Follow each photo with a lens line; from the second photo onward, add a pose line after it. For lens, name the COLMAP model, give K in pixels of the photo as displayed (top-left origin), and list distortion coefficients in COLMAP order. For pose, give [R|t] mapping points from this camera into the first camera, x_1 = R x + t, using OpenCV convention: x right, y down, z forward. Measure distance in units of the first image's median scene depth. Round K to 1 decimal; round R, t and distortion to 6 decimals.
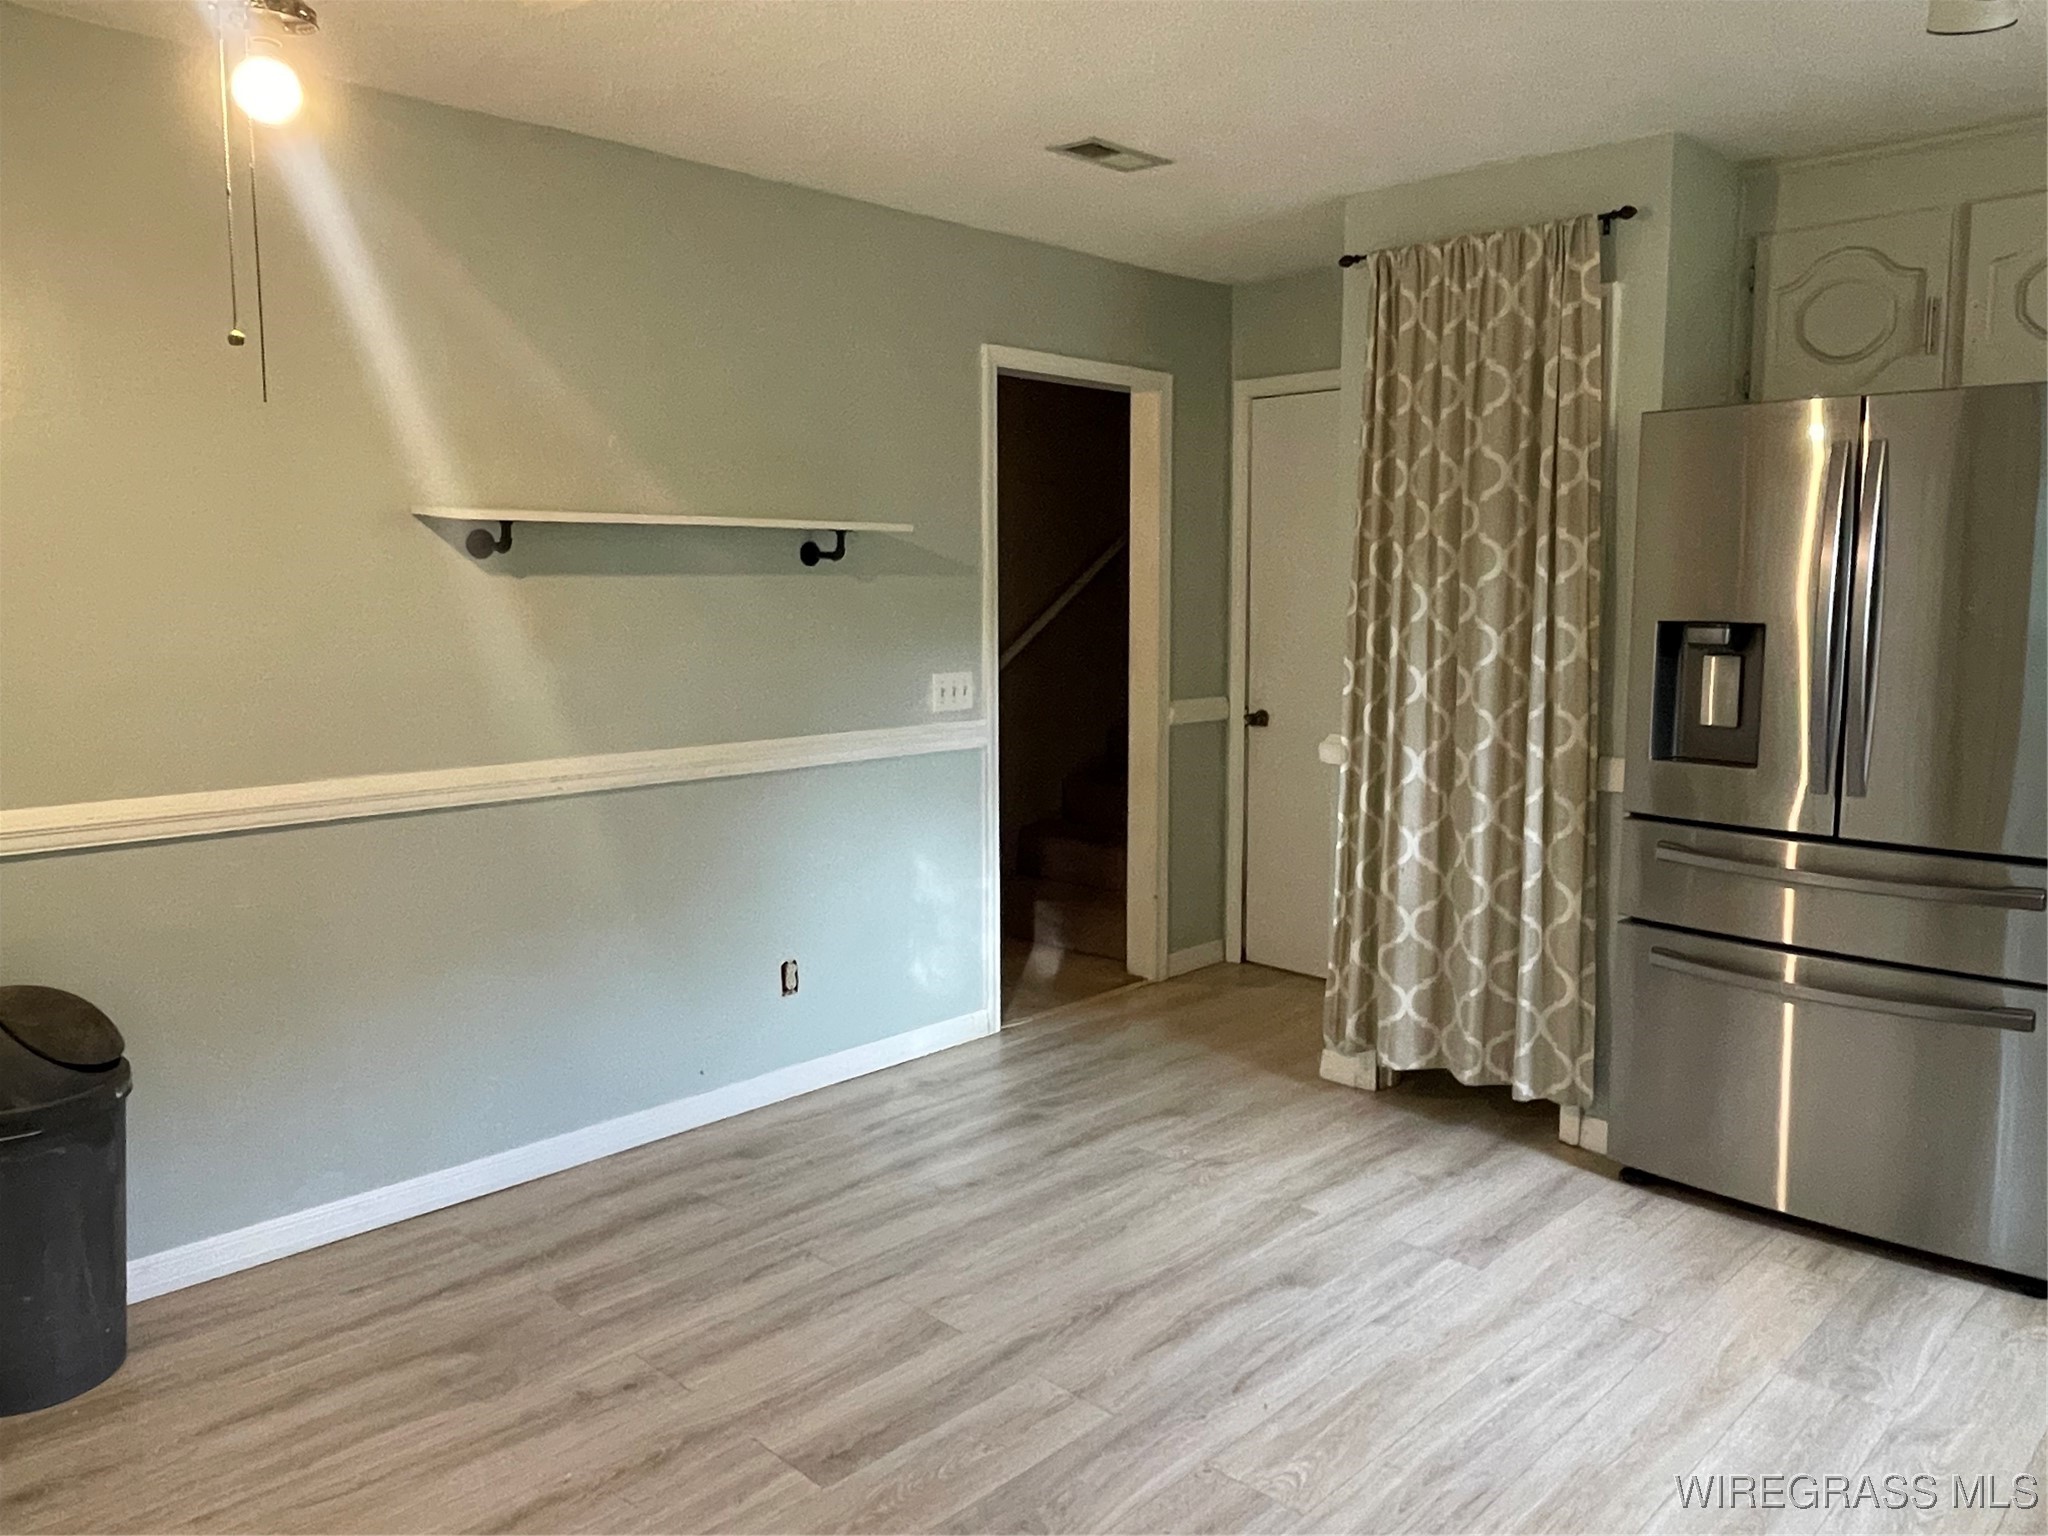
lens RADIAL K [[1458.2, 0, 1027.3], [0, 1458.2, 757.5], [0, 0, 1]] dist [0.010289, -0.027356]
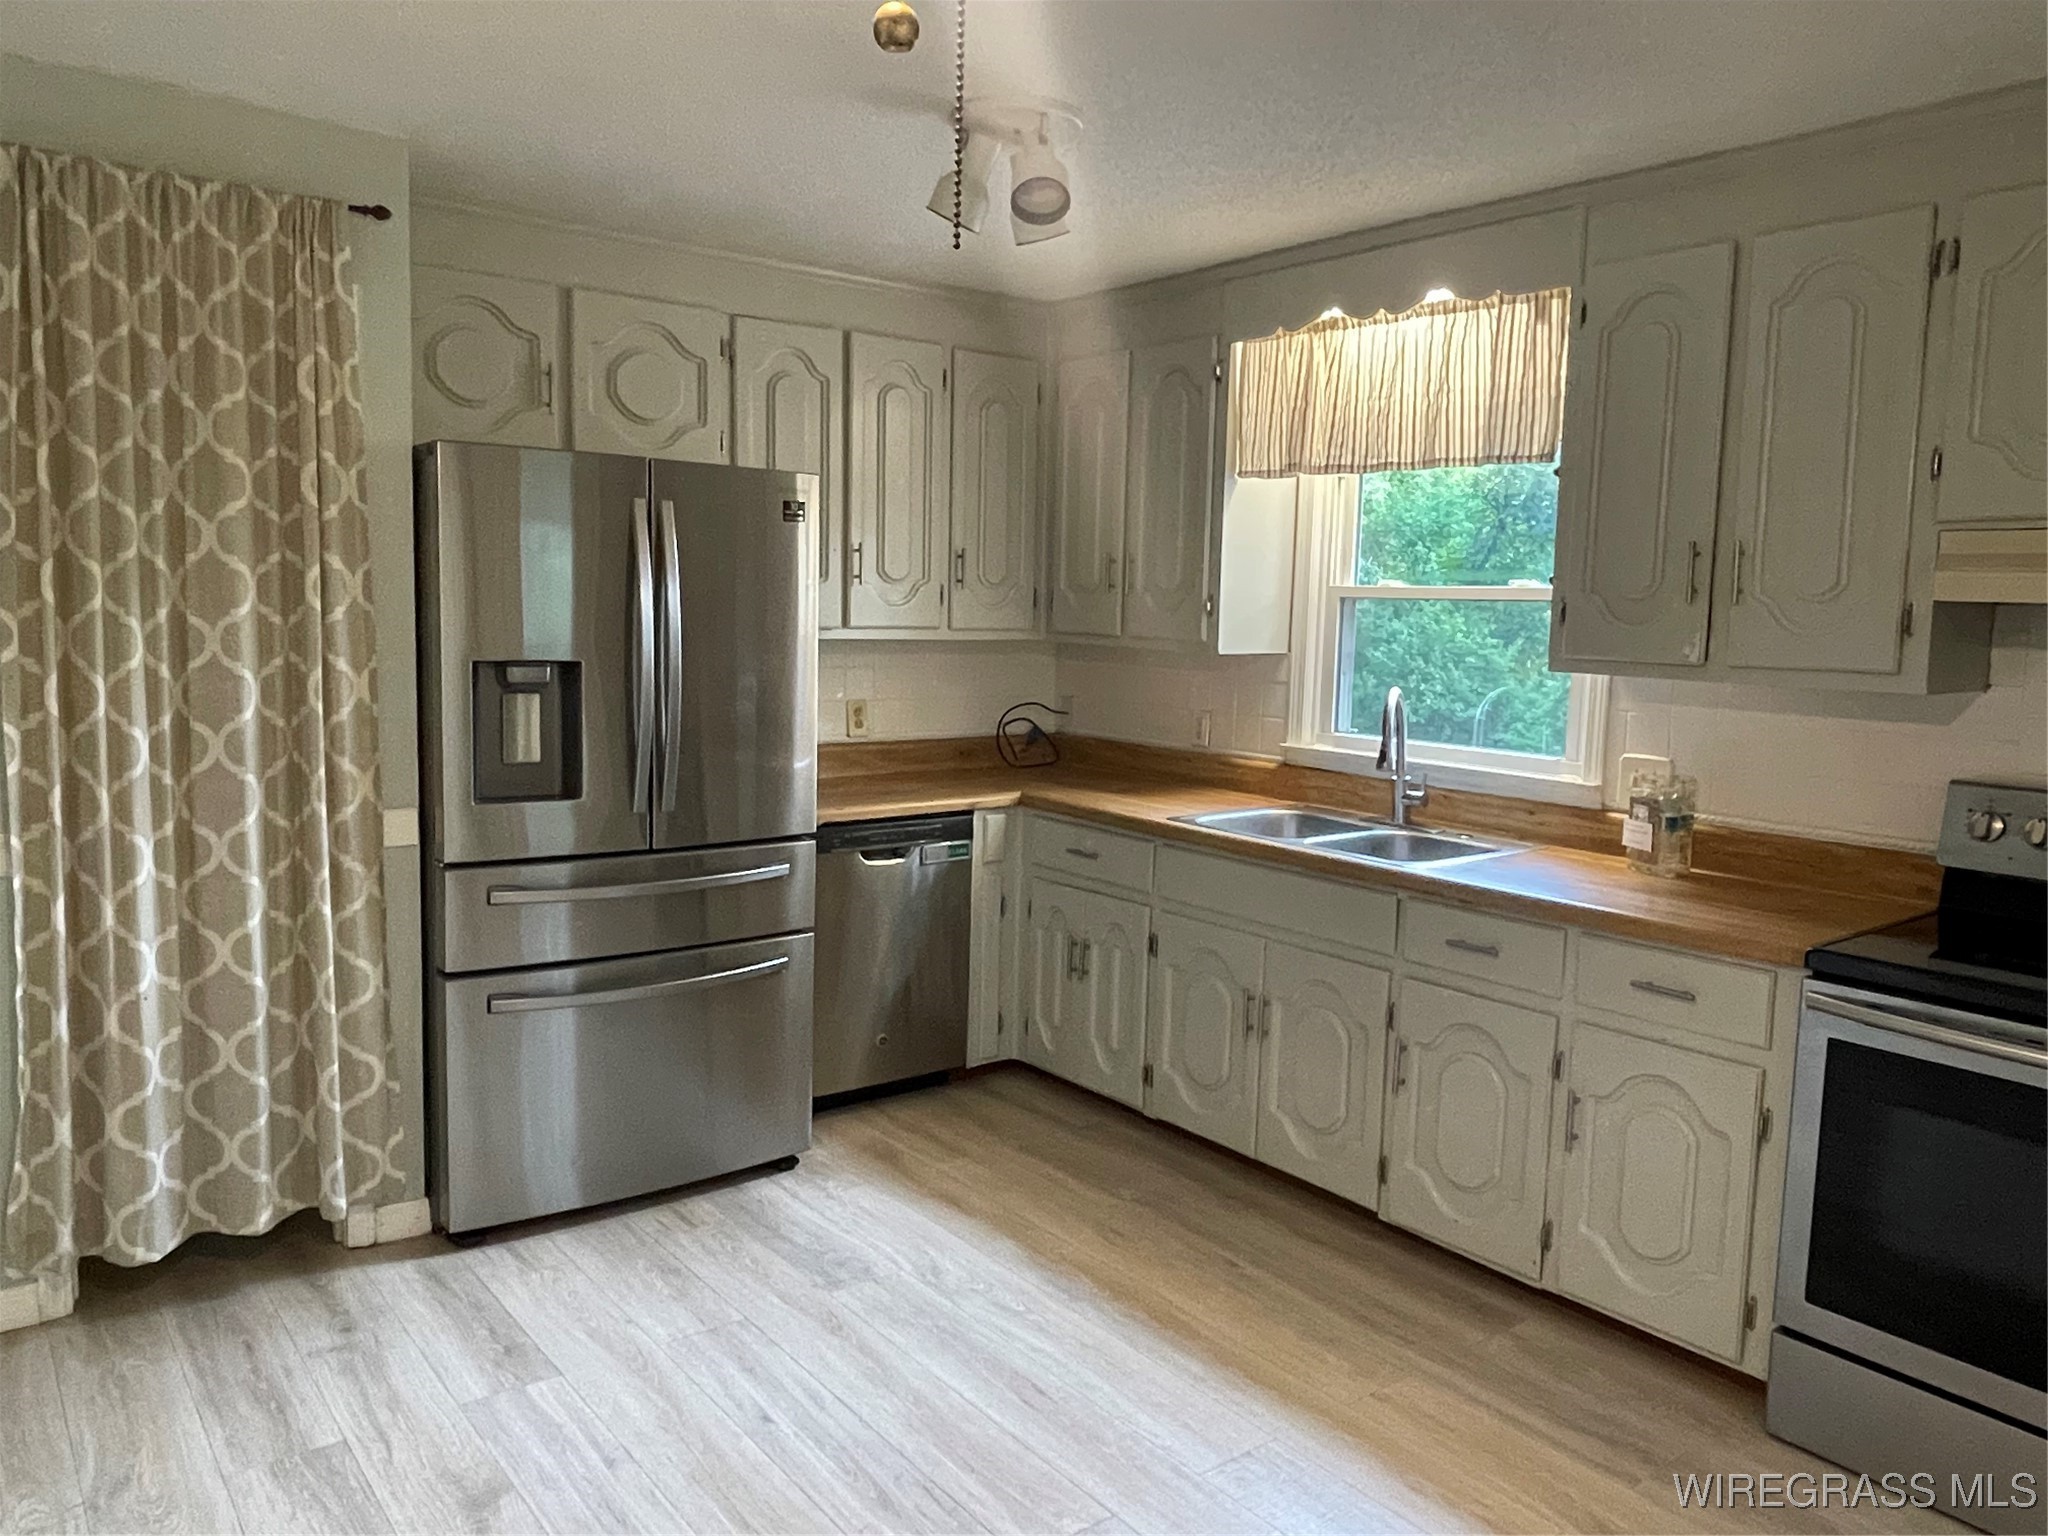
lens RADIAL K [[1458.2, 0, 1034.7], [0, 1458.2, 766.6], [0, 0, 1]] dist [0.010289, -0.027356]
pose [[0.144086, -0.103998, 0.984085, -0.441604], [0.093488, 0.991445, 0.091087, -0.072617], [-0.985139, 0.078876, 0.152576, 0.465938]]
